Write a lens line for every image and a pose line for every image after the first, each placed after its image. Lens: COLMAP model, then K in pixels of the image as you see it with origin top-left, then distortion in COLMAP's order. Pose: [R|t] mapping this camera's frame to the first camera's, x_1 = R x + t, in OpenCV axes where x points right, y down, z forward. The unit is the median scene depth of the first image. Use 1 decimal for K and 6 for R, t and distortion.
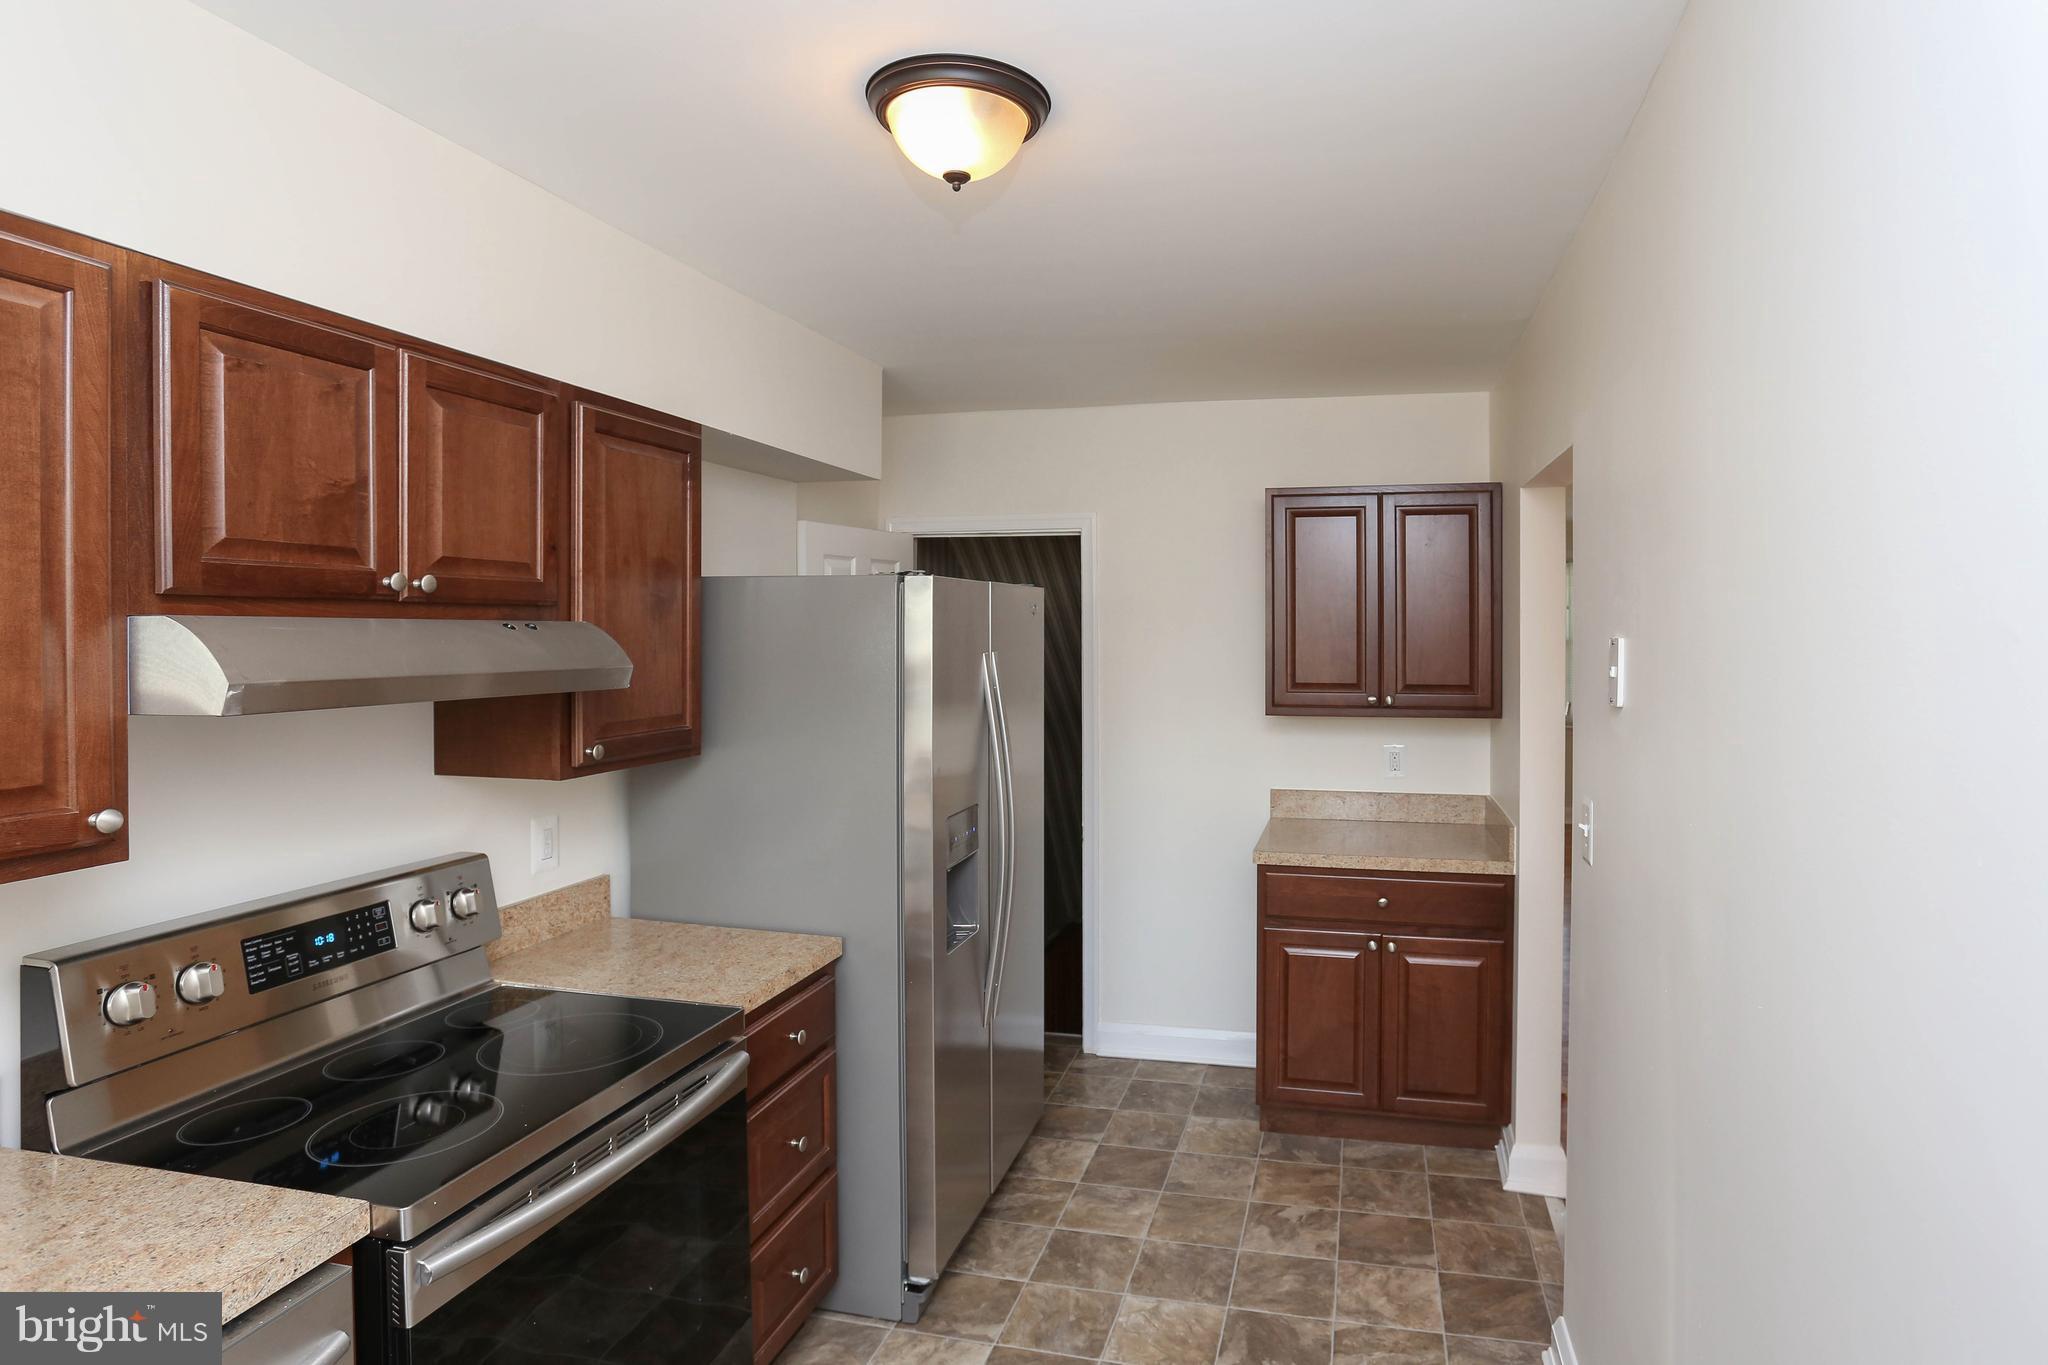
lens RADIAL K [[1118.8, 0, 1078.0], [0, 1118.8, 680.6], [0, 0, 1]] dist [-0.089085, 0.050709]
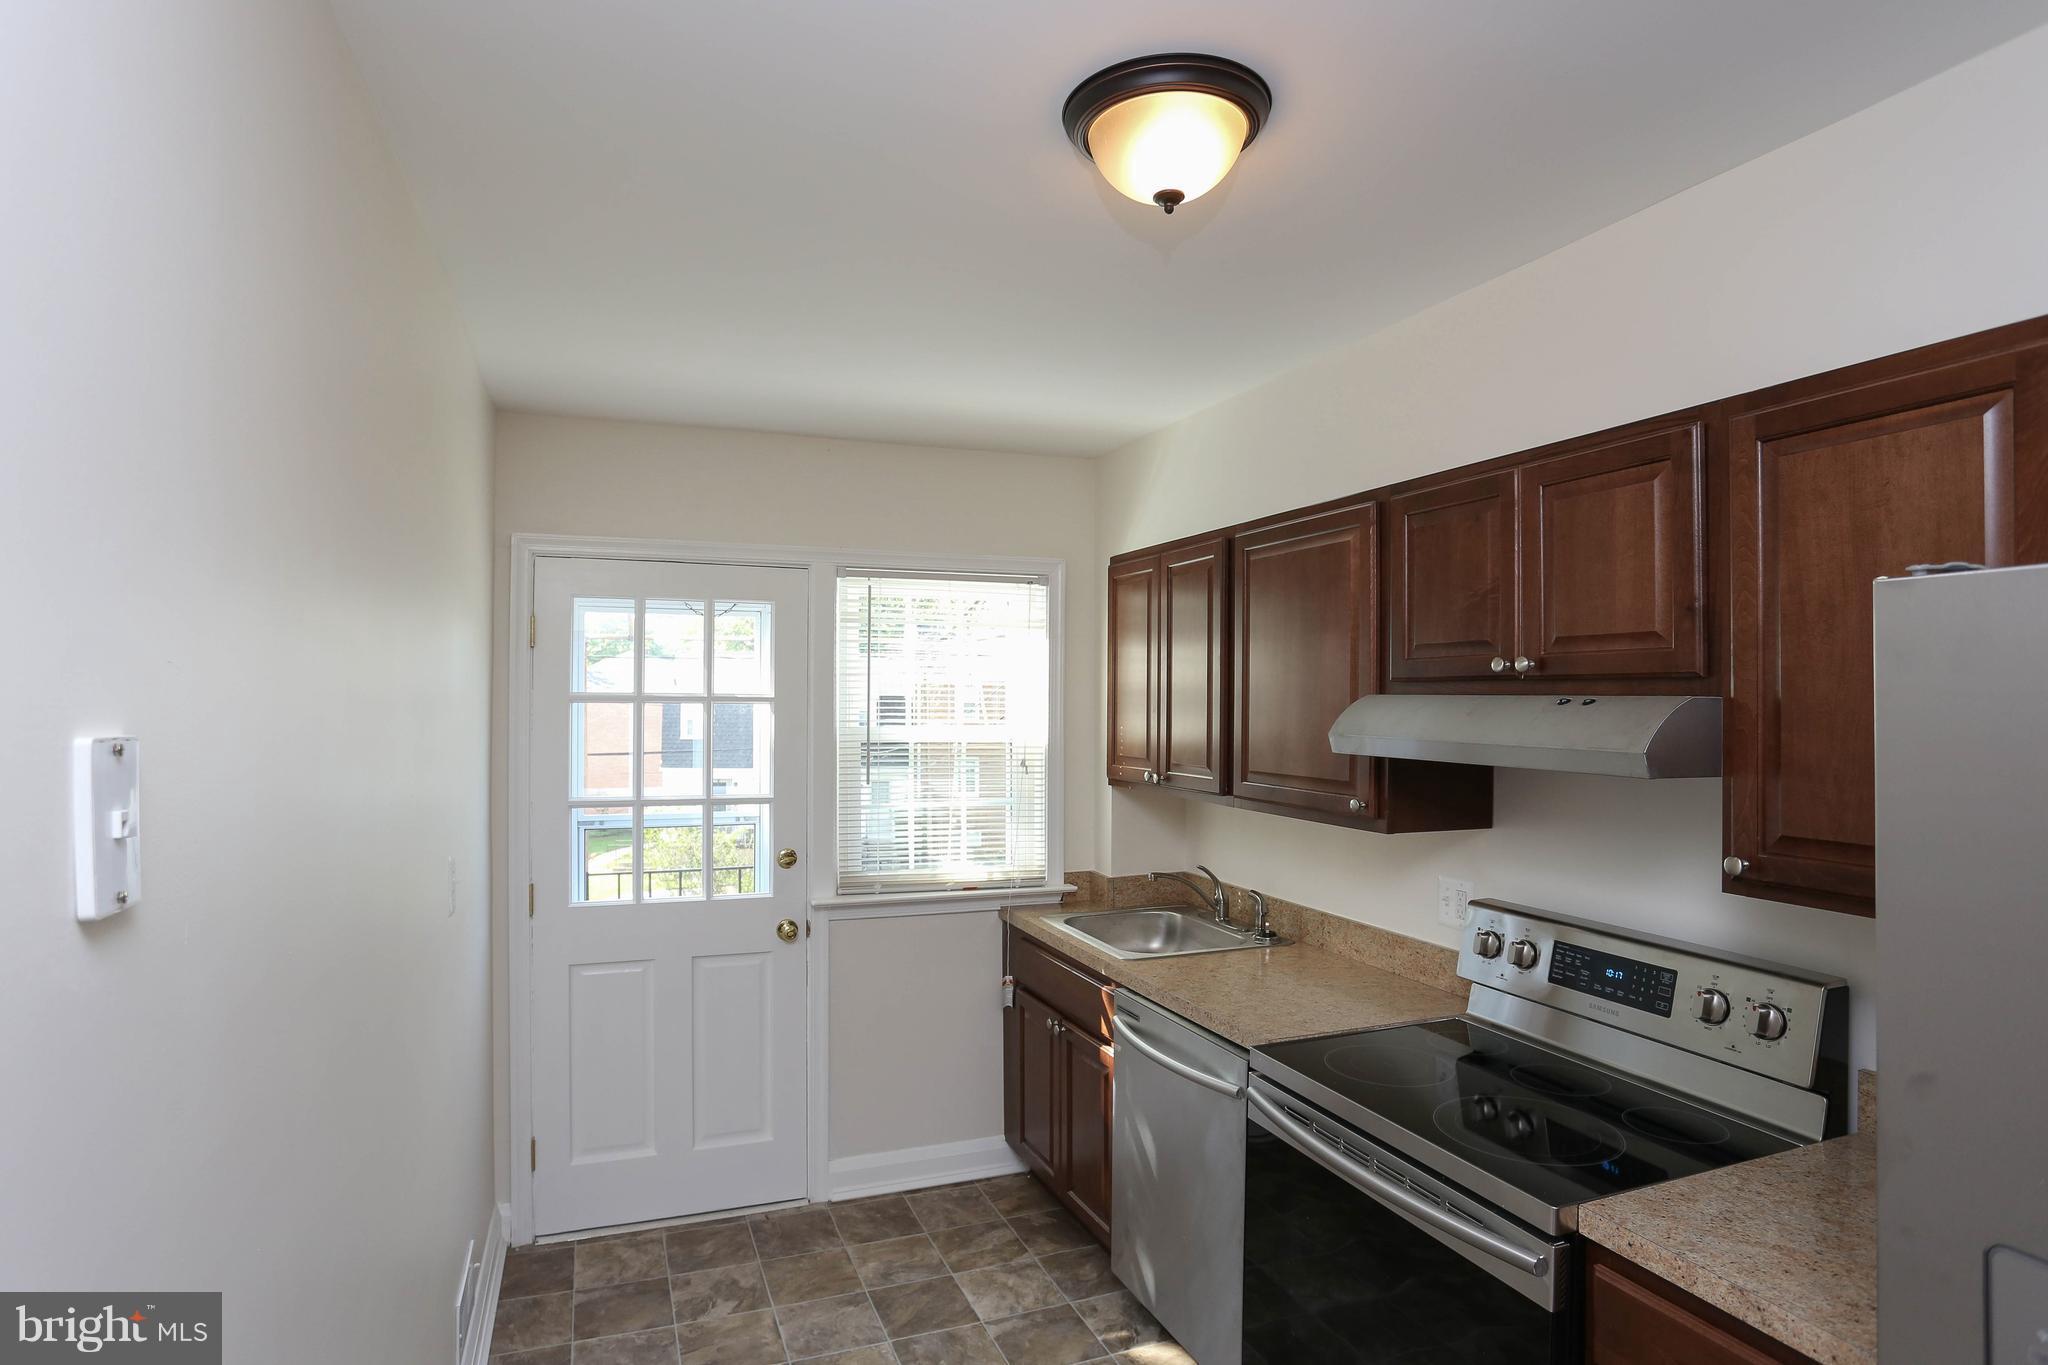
lens RADIAL K [[1118.8, 0, 1078.0], [0, 1118.8, 680.6], [0, 0, 1]] dist [-0.089085, 0.050709]
pose [[-0.788495, -0.000833, -0.615041, 0.538189], [-0.023581, 0.999305, 0.028877, -0.102276], [0.614589, 0.037272, -0.787966, 1.923485]]
